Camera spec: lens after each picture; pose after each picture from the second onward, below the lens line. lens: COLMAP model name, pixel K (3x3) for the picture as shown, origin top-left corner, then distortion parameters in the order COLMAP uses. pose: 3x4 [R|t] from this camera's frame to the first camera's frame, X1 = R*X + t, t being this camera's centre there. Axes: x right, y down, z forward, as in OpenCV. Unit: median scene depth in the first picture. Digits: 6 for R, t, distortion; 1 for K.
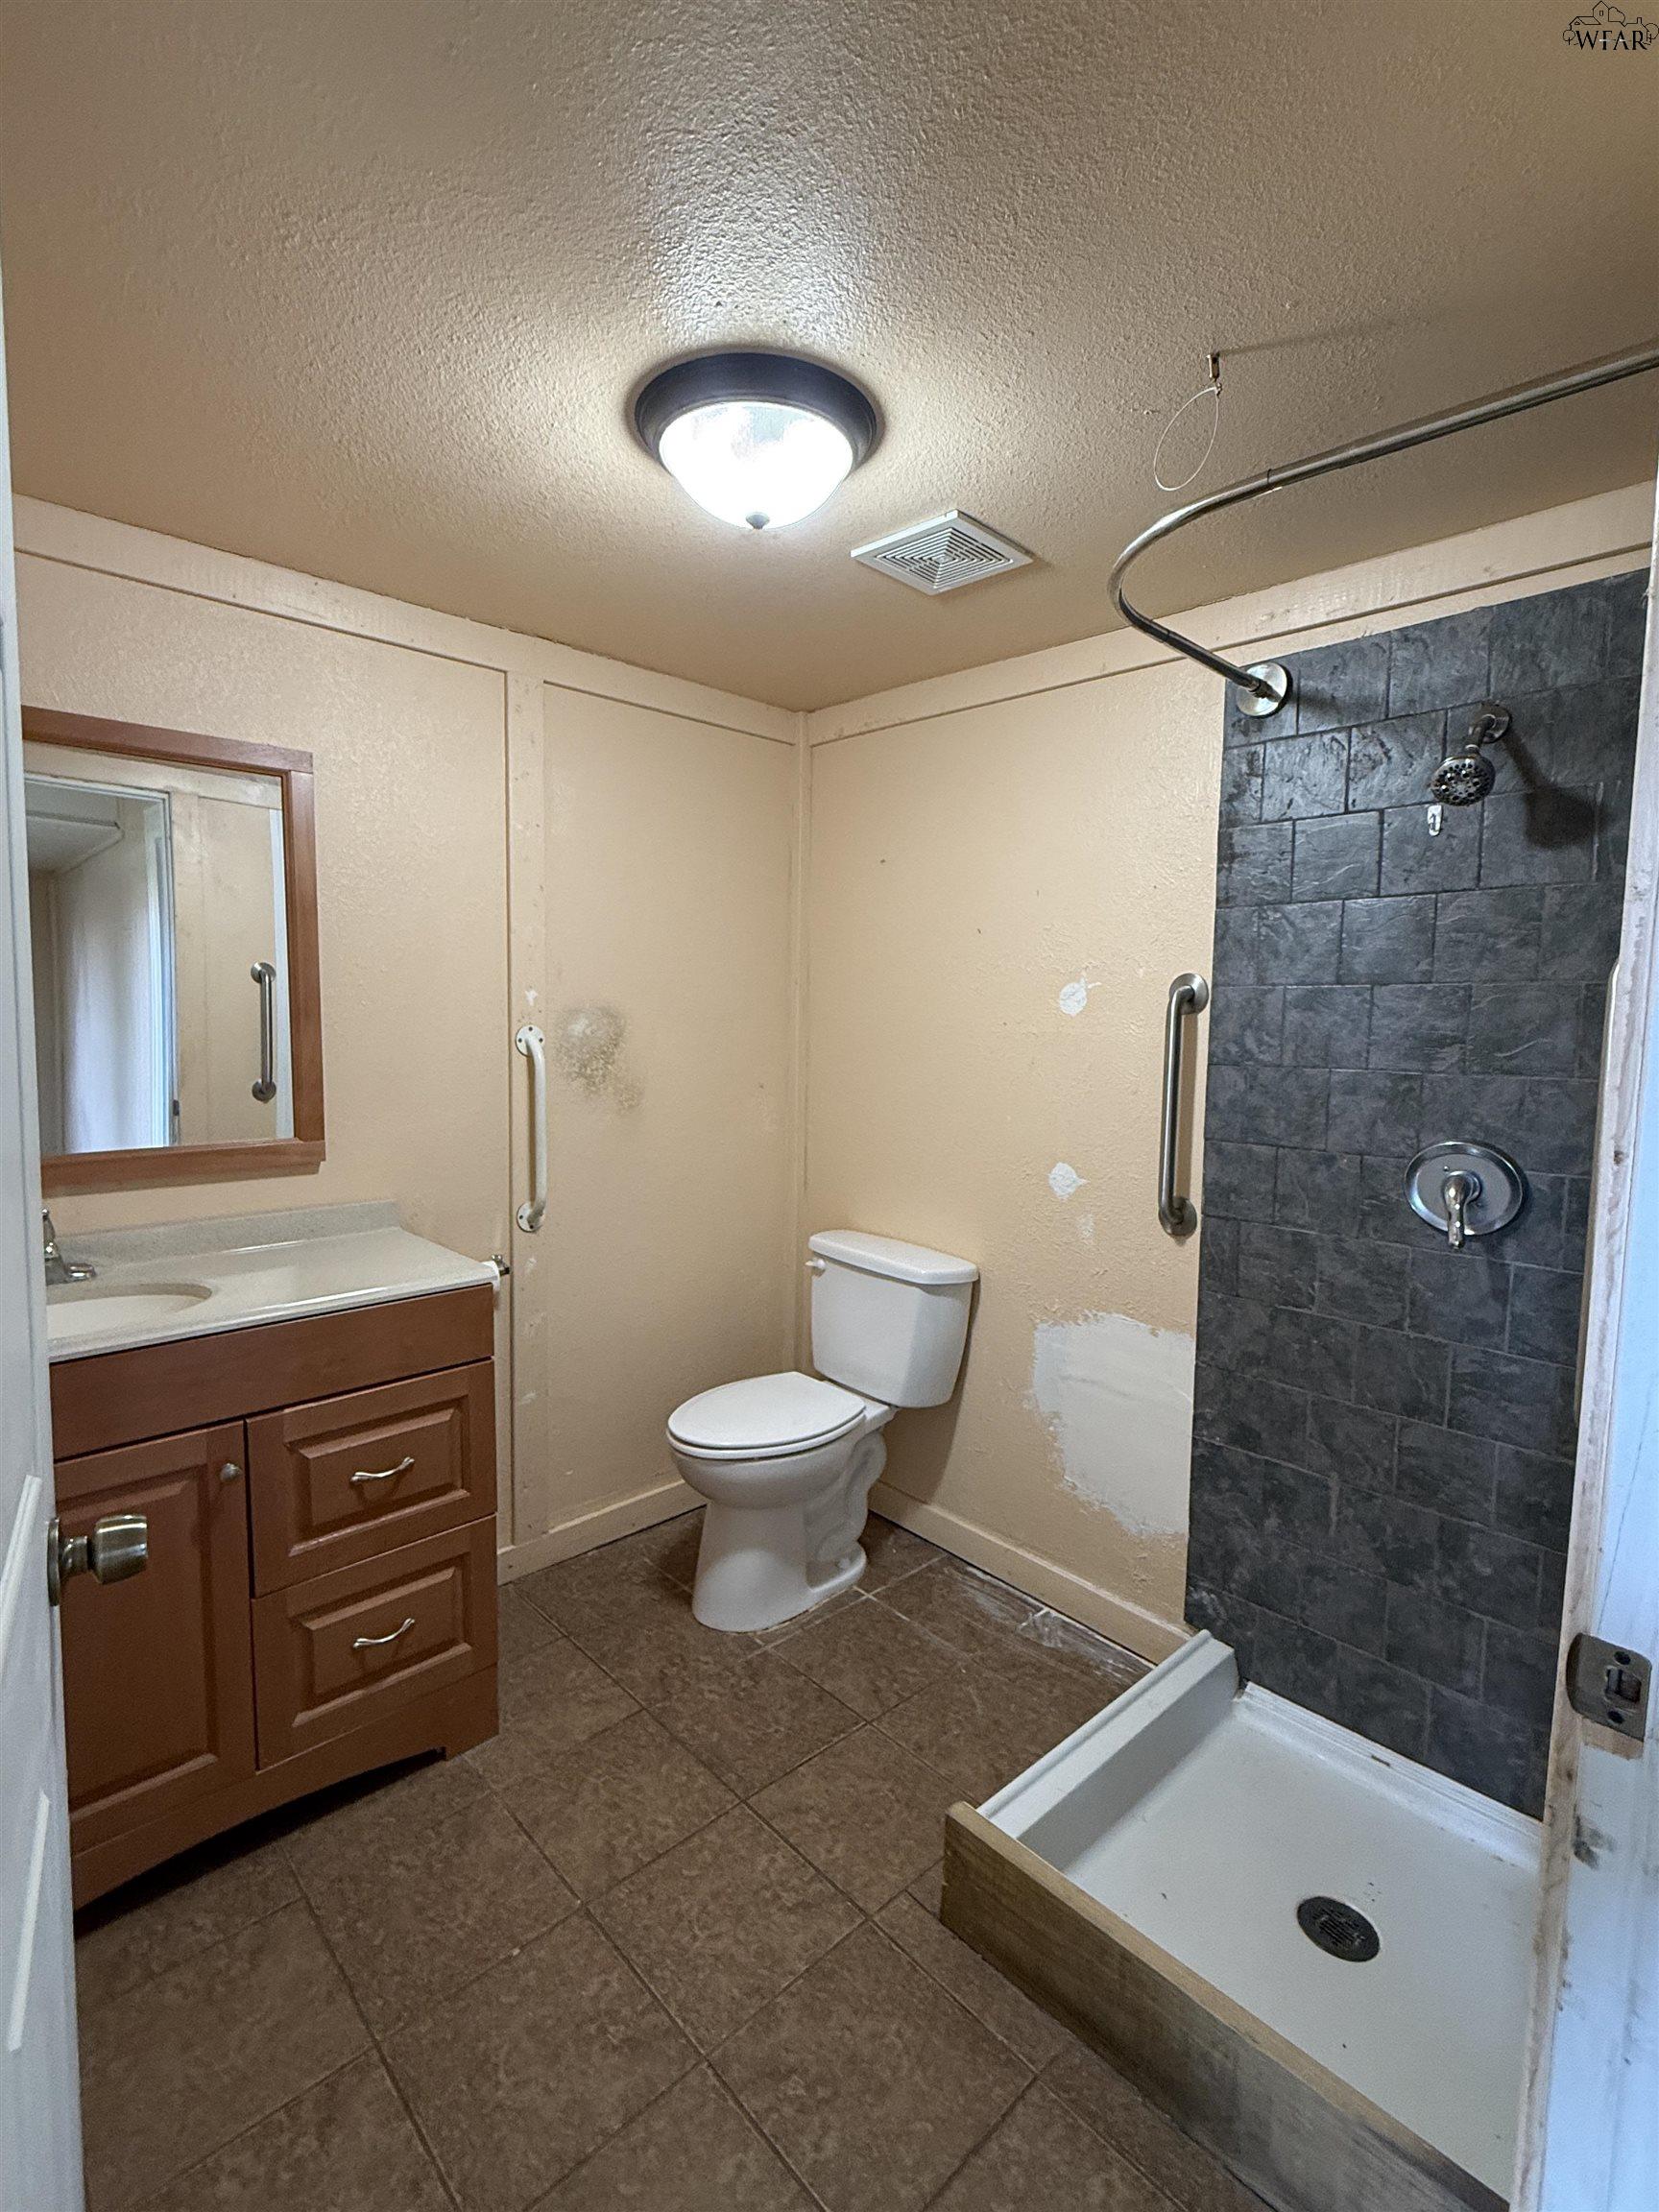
lens RADIAL K [[1030.1, 0, 839.0], [0, 1030.1, 1098.2], [0, 0, 1]] dist [0.000652, -0.001852]
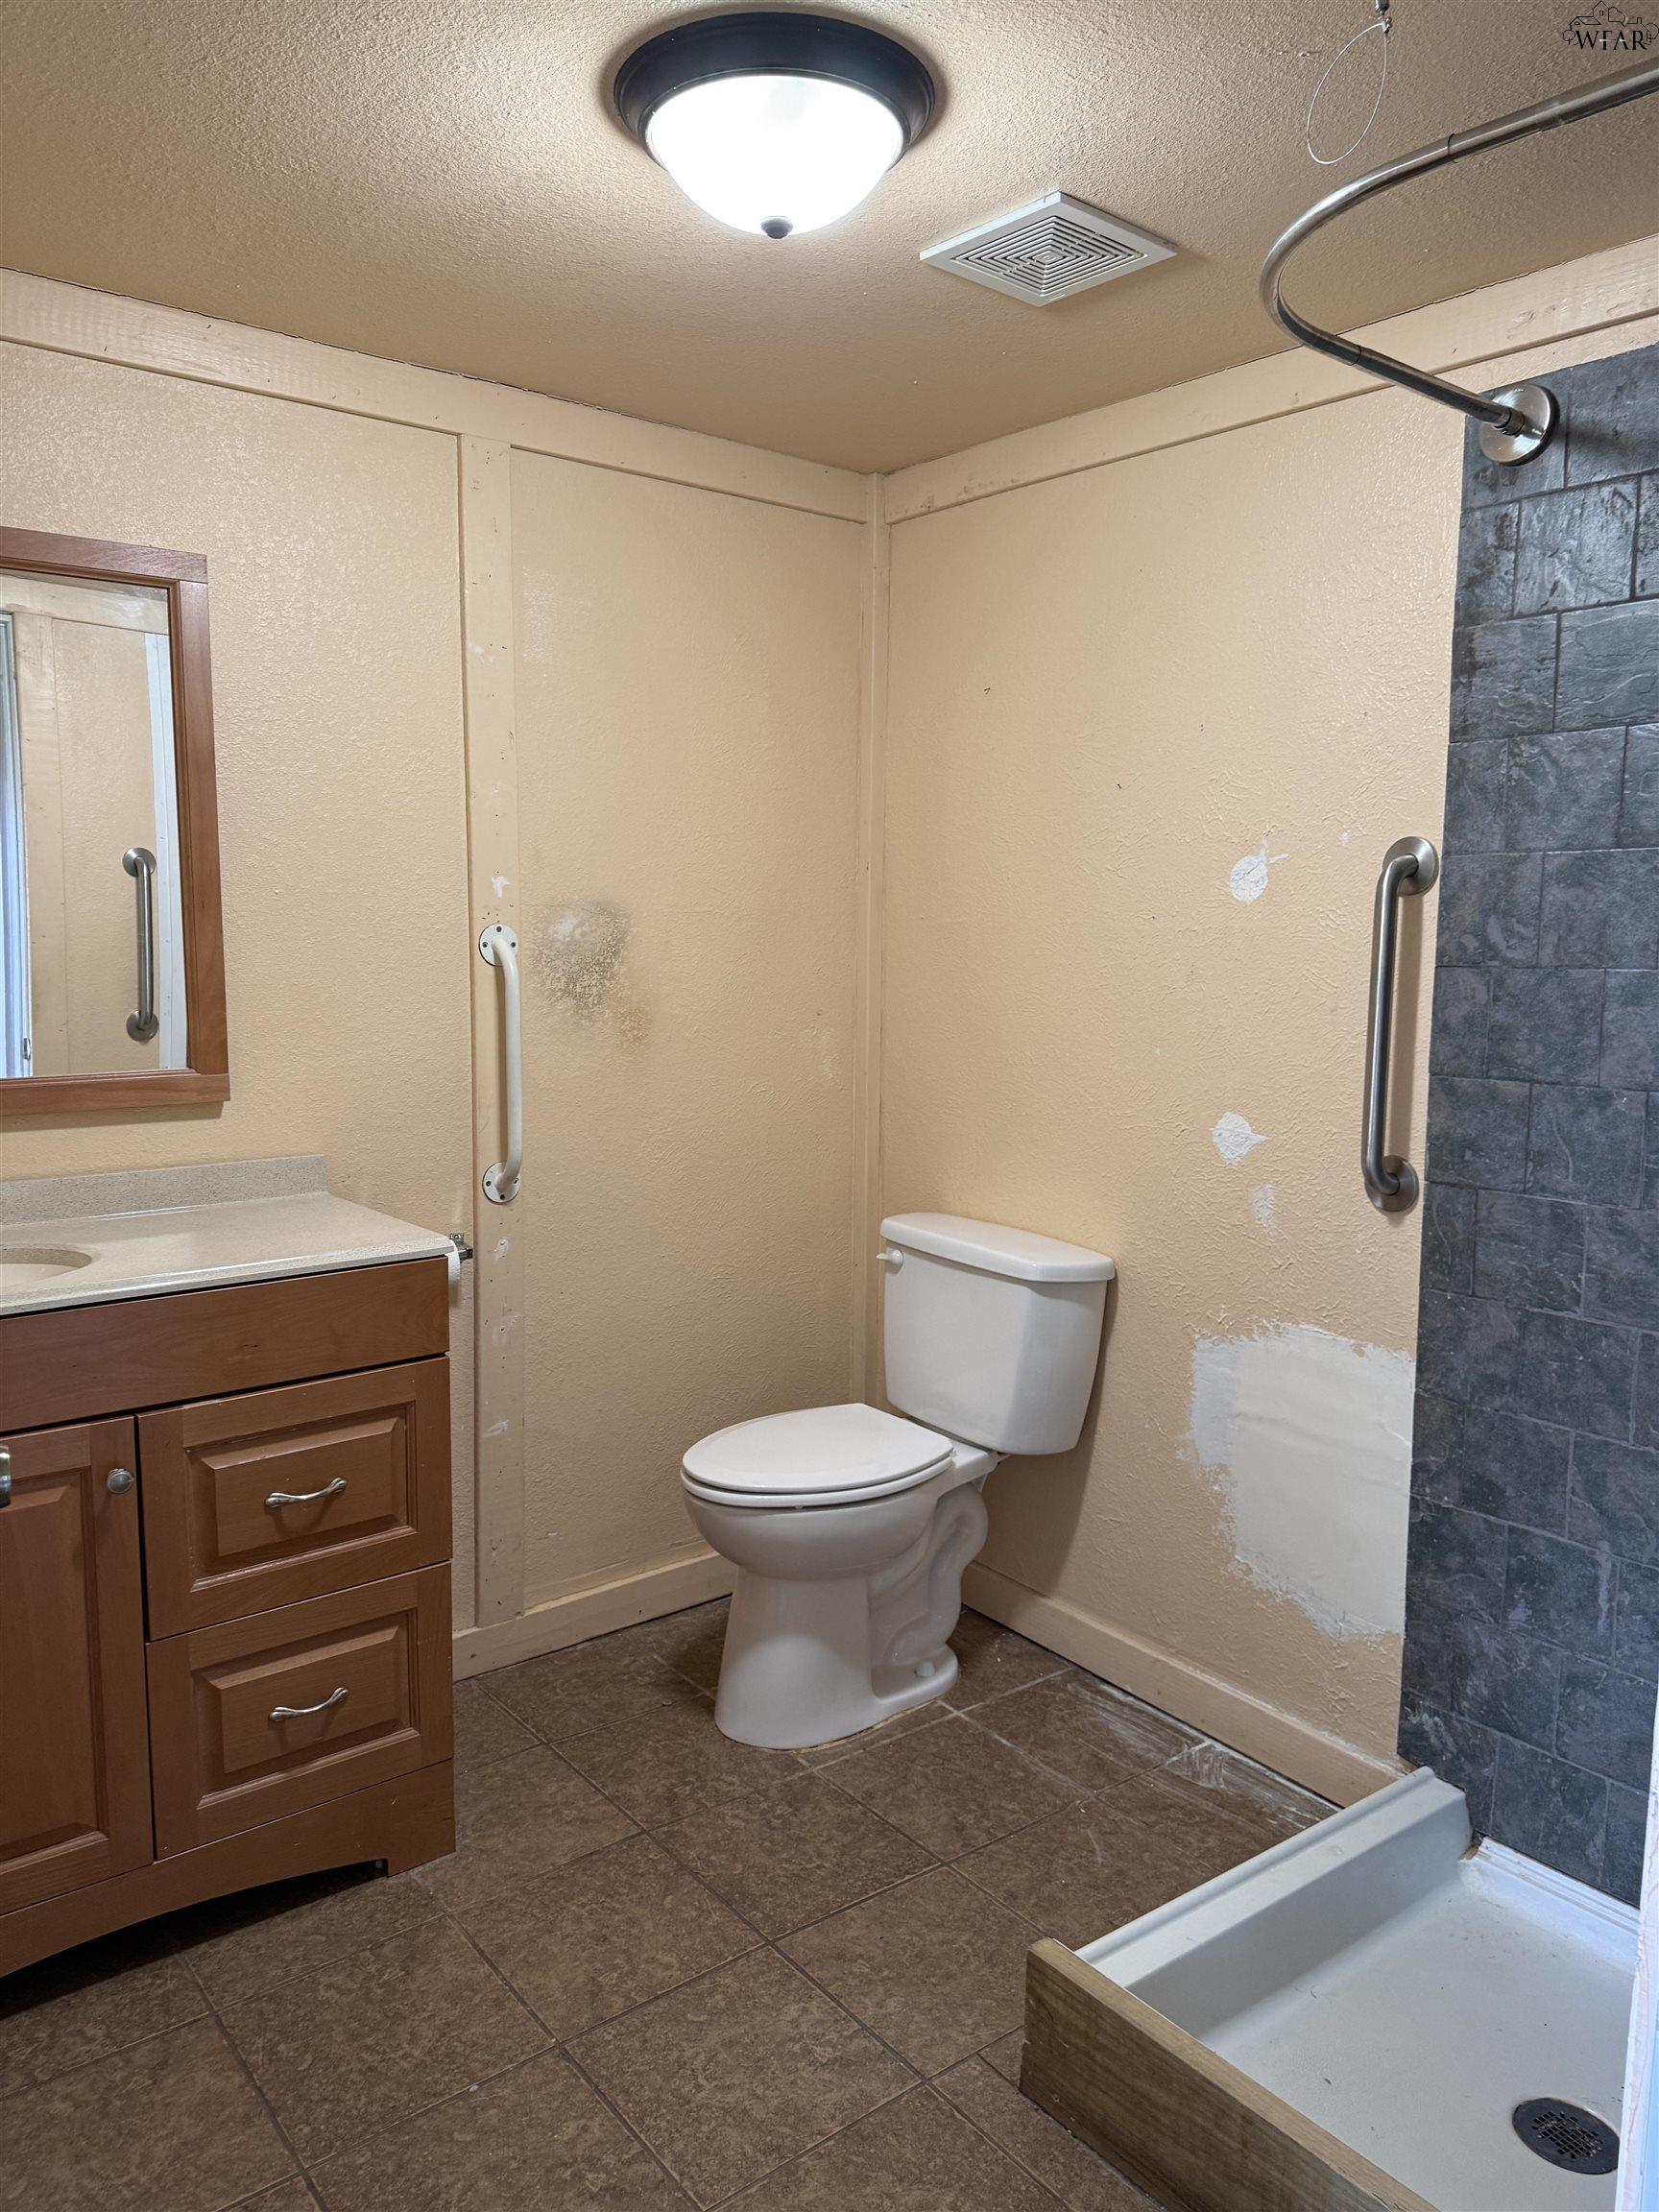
lens RADIAL K [[1571.3, 0, 829.5], [0, 1571.3, 1106.0], [0, 0, 1]] dist [0.031916, -0.040357]
pose [[0.995568, 0.003582, -0.093979, 0.052643], [-0.000905, 0.999593, 0.028513, 0.034351], [0.094043, -0.028302, 0.995166, -0.120498]]
